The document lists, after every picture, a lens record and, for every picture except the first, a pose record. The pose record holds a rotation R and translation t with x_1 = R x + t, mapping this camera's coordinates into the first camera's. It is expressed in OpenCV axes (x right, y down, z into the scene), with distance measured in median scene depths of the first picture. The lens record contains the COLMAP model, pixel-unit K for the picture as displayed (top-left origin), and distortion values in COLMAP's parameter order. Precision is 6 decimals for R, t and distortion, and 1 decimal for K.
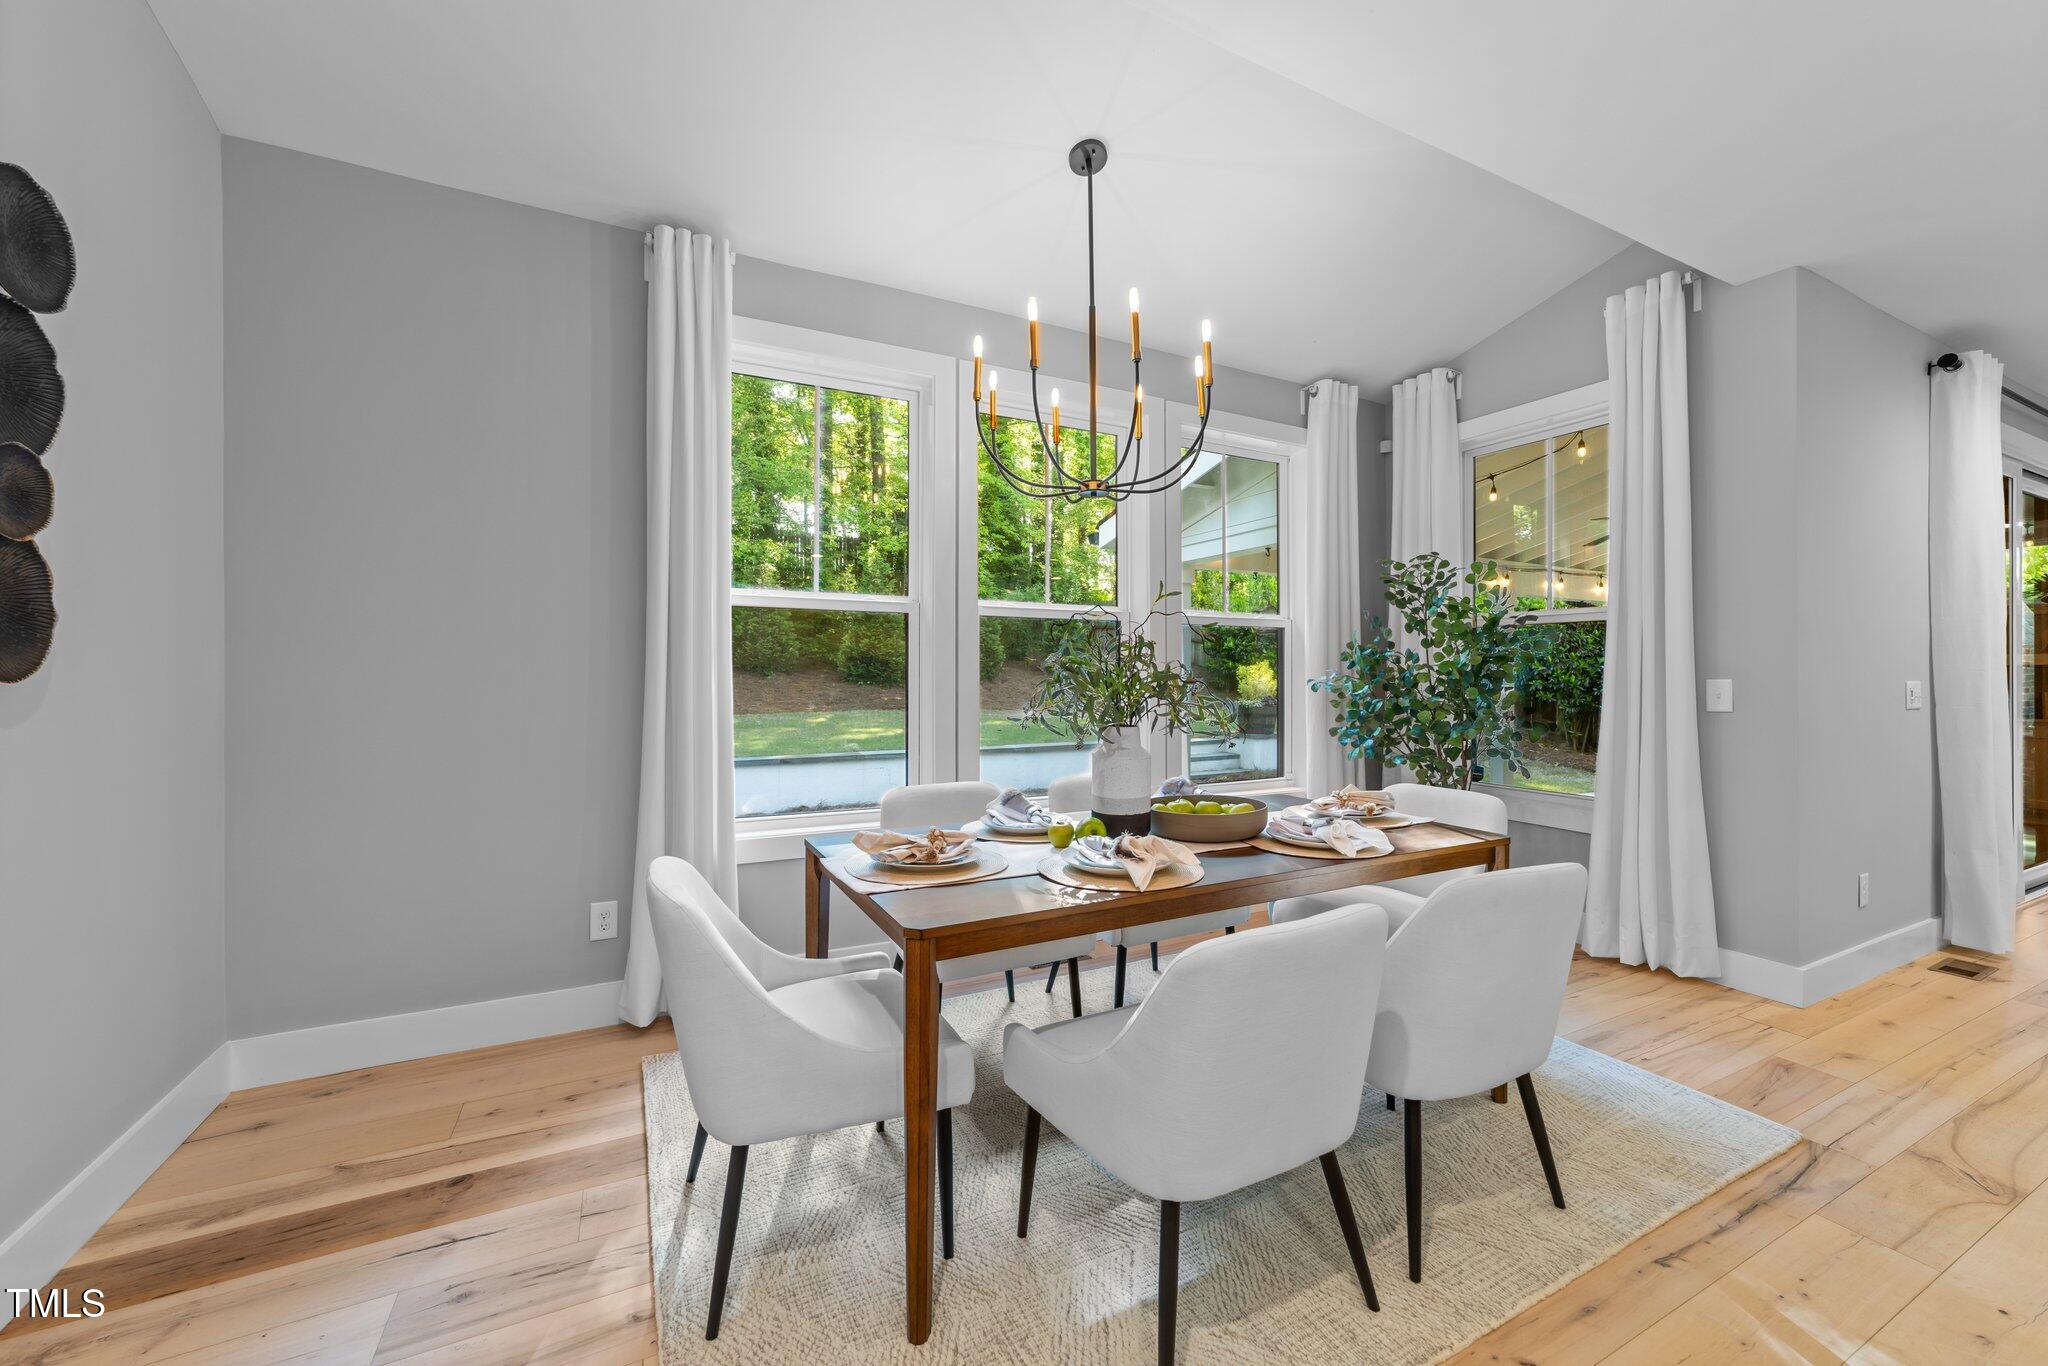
lens RADIAL K [[779.7, 0, 1021.7], [0, 779.7, 681.3], [0, 0, 1]] dist [-0.003436, 0.001880]
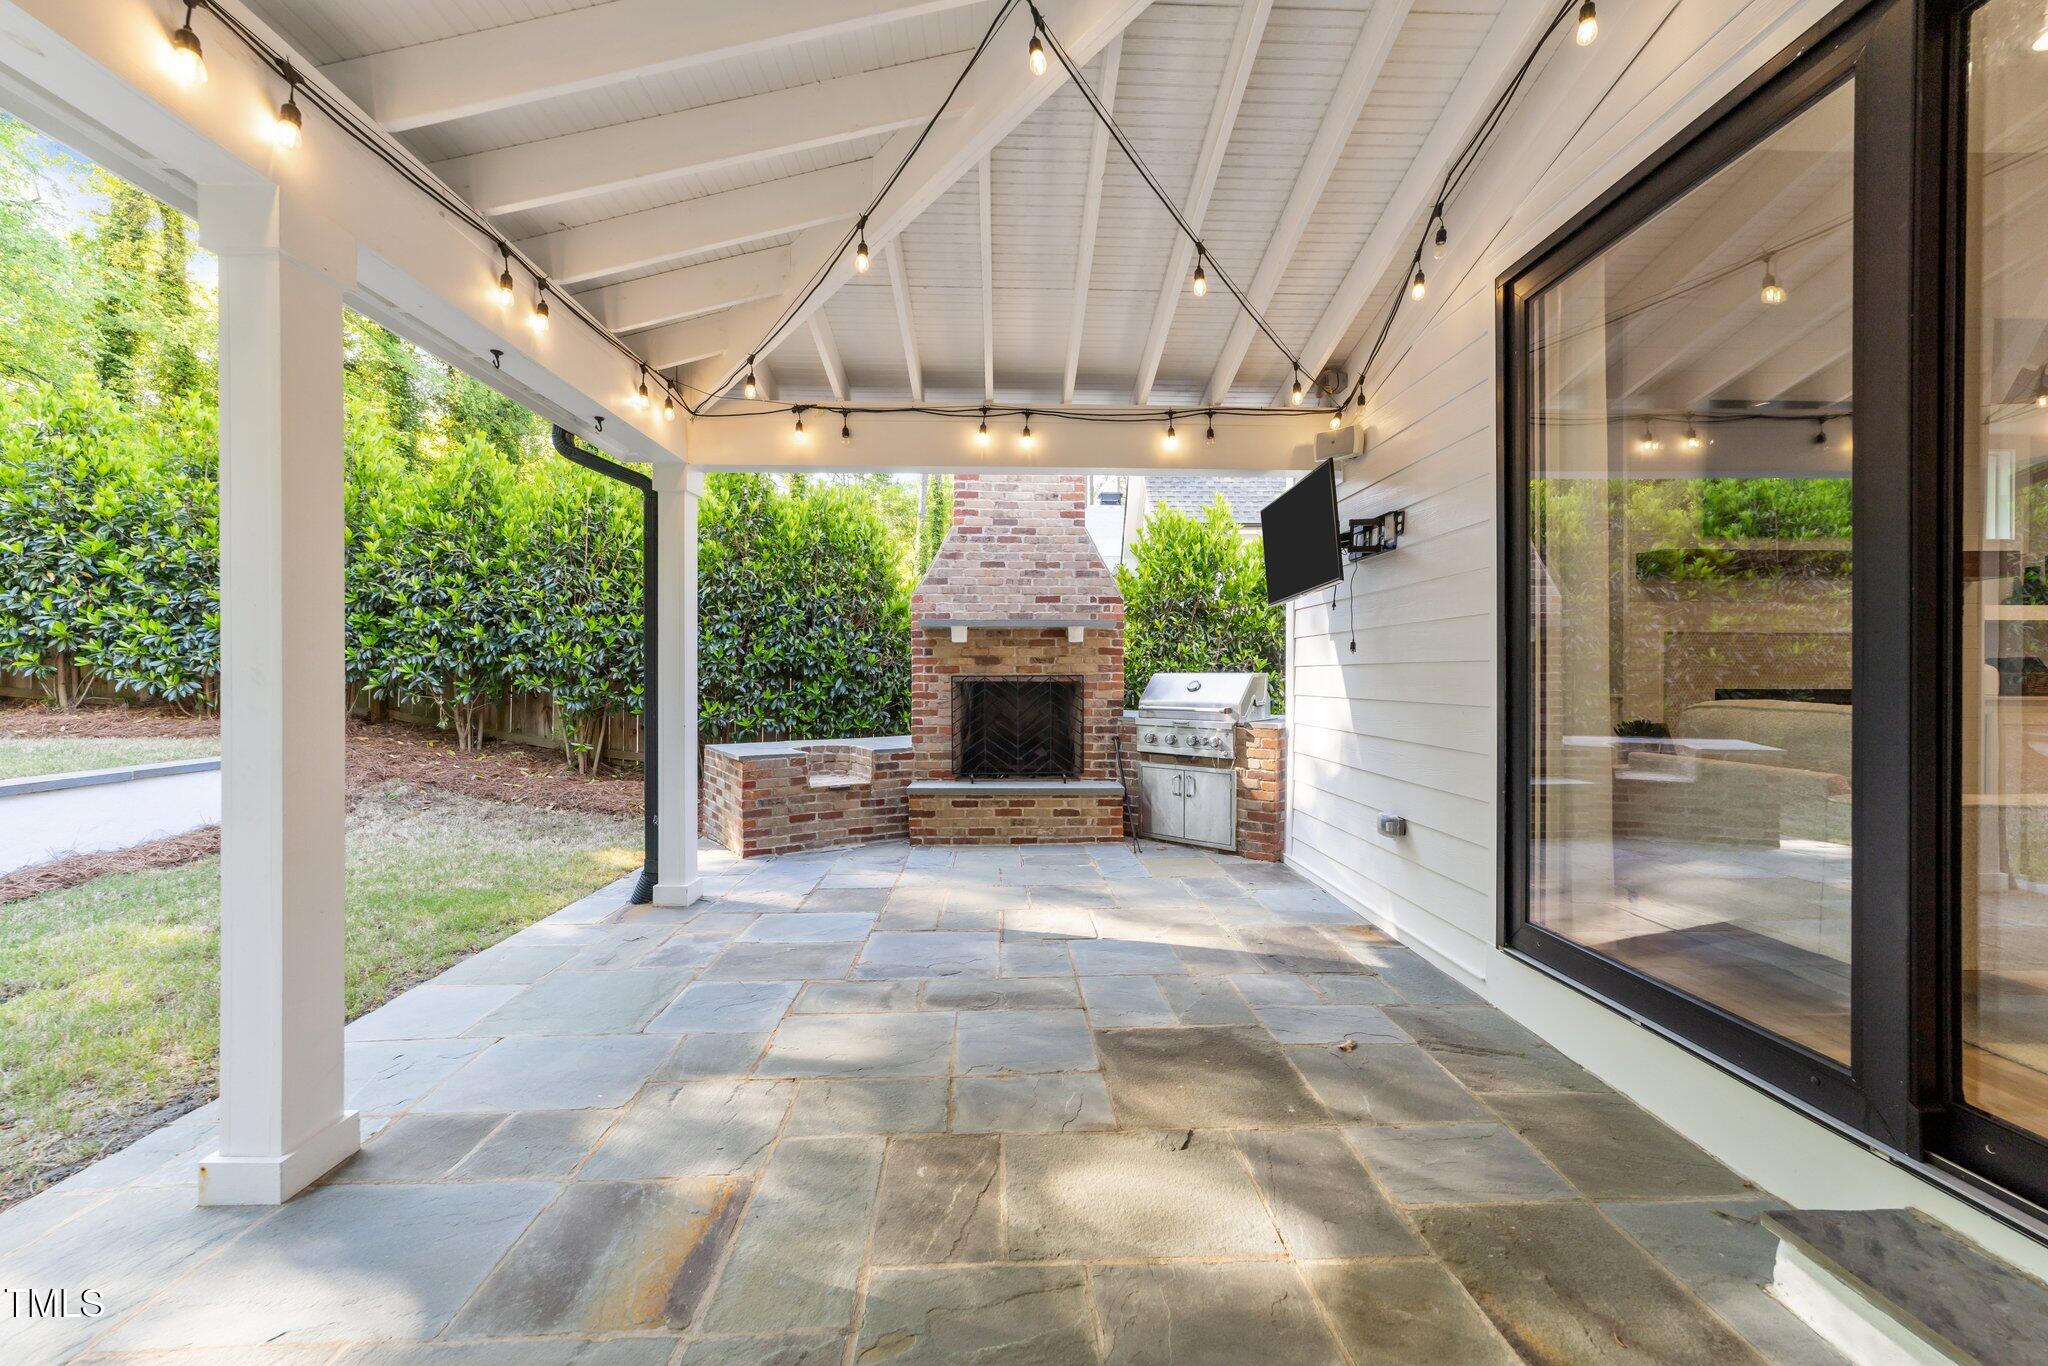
lens RADIAL K [[779.7, 0, 1020.7], [0, 779.7, 680.6], [0, 0, 1]] dist [-0.003436, 0.001880]
pose [[0.428876, -0.002175, 0.903361, 0.329292], [-0.003064, 0.999988, 0.003863, 0.014437], [-0.903358, -0.004425, 0.428864, 0.459082]]
